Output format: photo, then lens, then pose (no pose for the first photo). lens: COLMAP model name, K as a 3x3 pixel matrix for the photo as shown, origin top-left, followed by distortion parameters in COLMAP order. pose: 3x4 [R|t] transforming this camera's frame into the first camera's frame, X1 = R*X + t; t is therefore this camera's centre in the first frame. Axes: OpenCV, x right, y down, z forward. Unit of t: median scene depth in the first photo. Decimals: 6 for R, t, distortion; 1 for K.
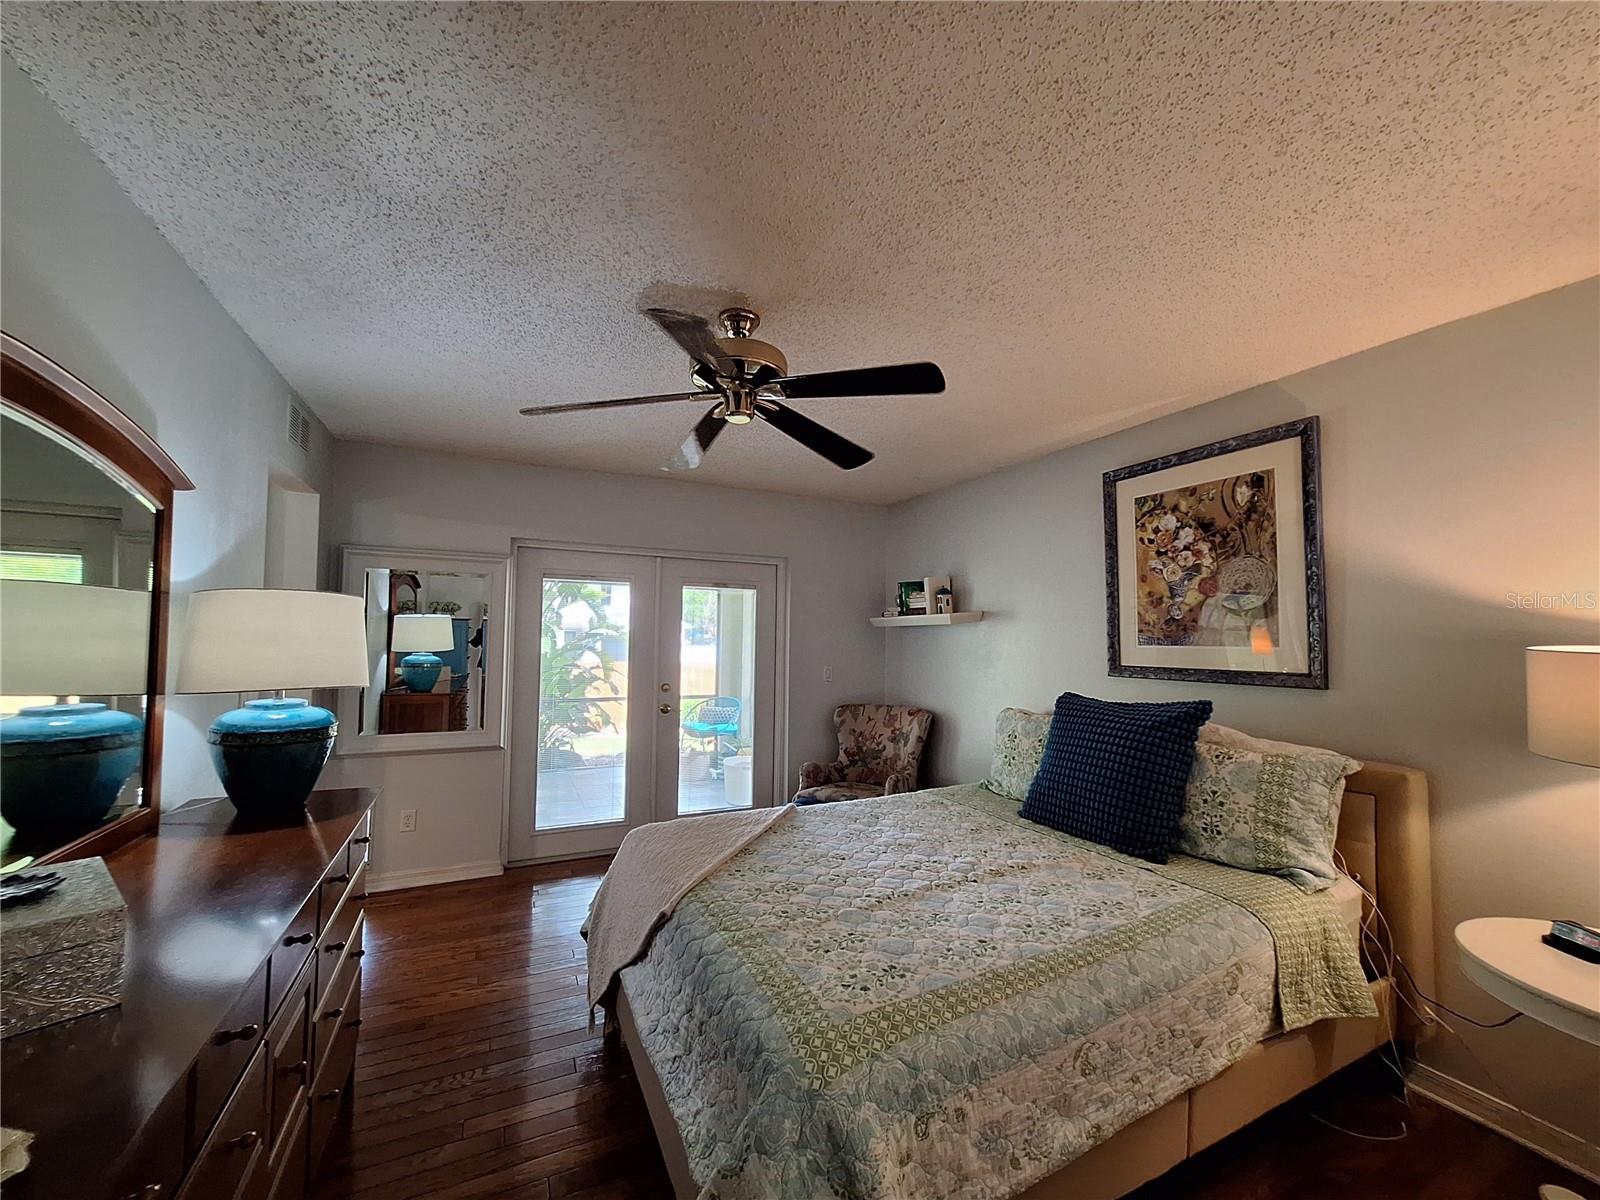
lens RADIAL K [[628.8, 0, 809.9], [0, 628.8, 616.1], [0, 0, 1]] dist [-0.009281, 0.003813]
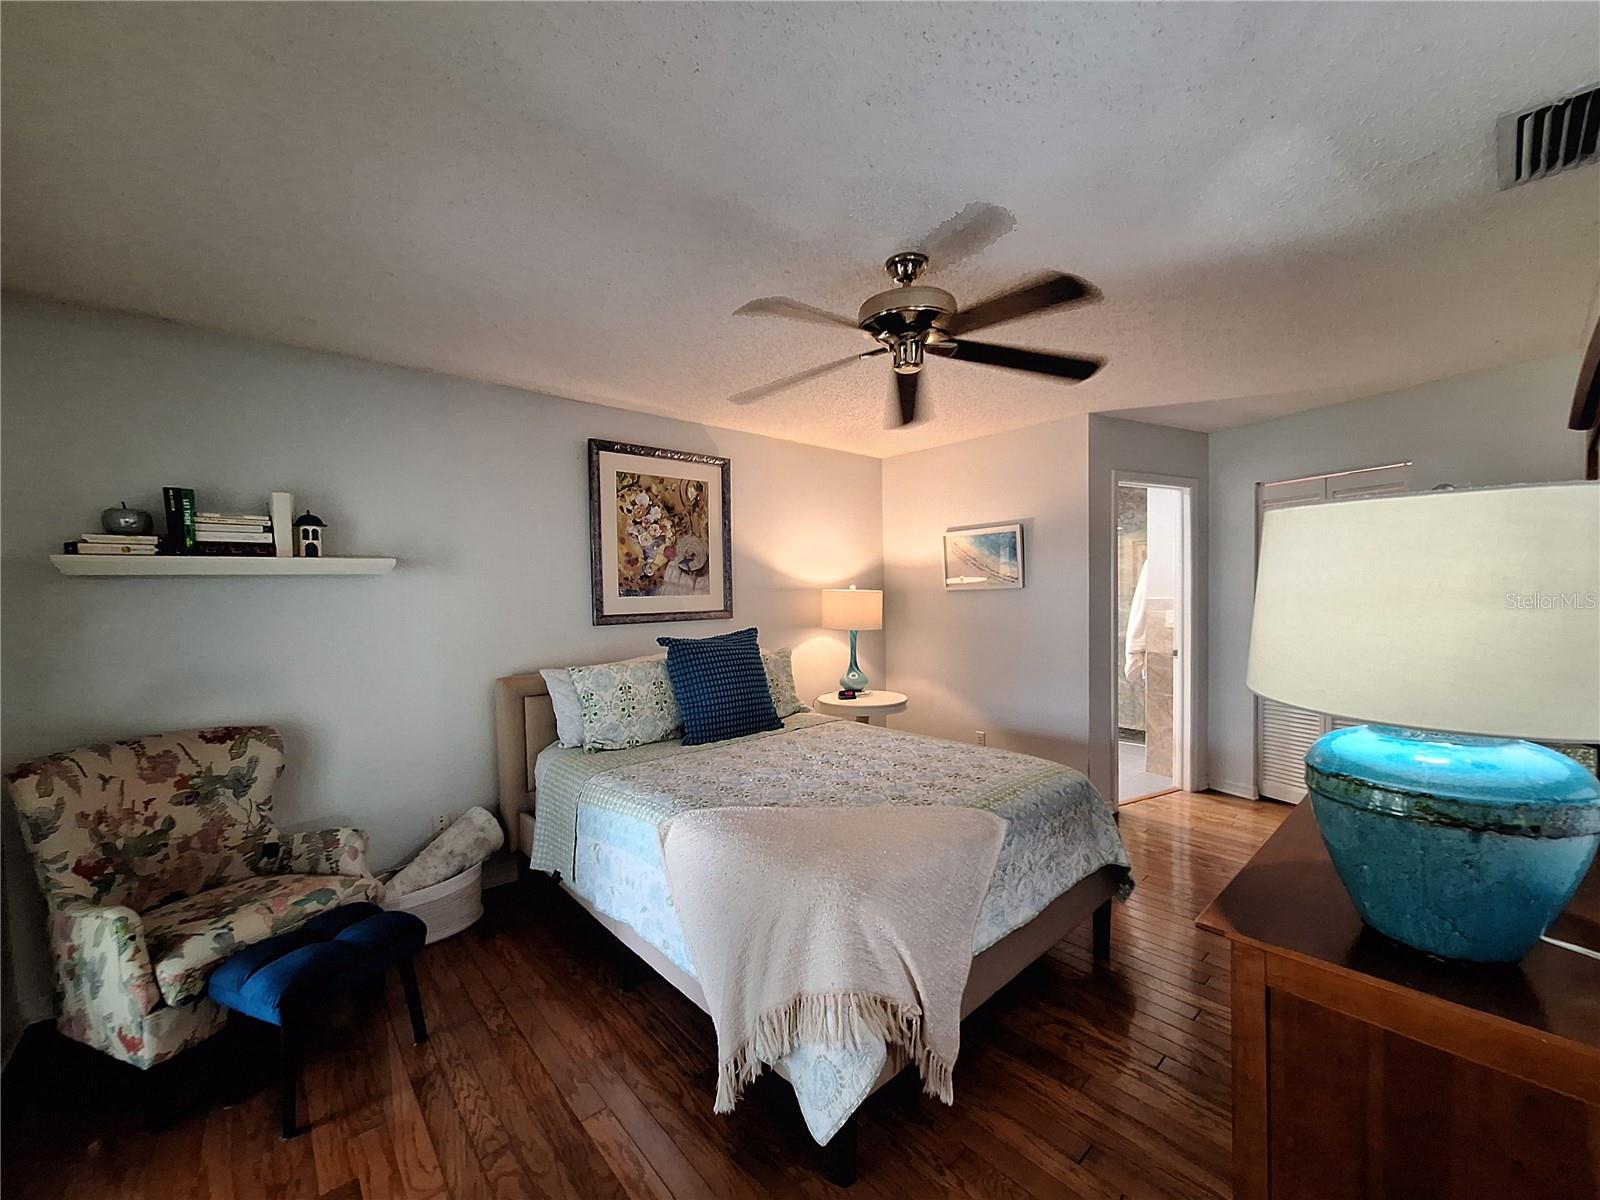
lens RADIAL K [[632.1, 0, 809.8], [0, 632.1, 614.0], [0, 0, 1]] dist [-0.017981, 0.006633]
pose [[-0.272061, -0.038160, 0.961523, -0.769835], [-0.017504, 0.999244, 0.034705, 0.033122], [-0.962121, -0.007389, -0.272523, 1.041871]]
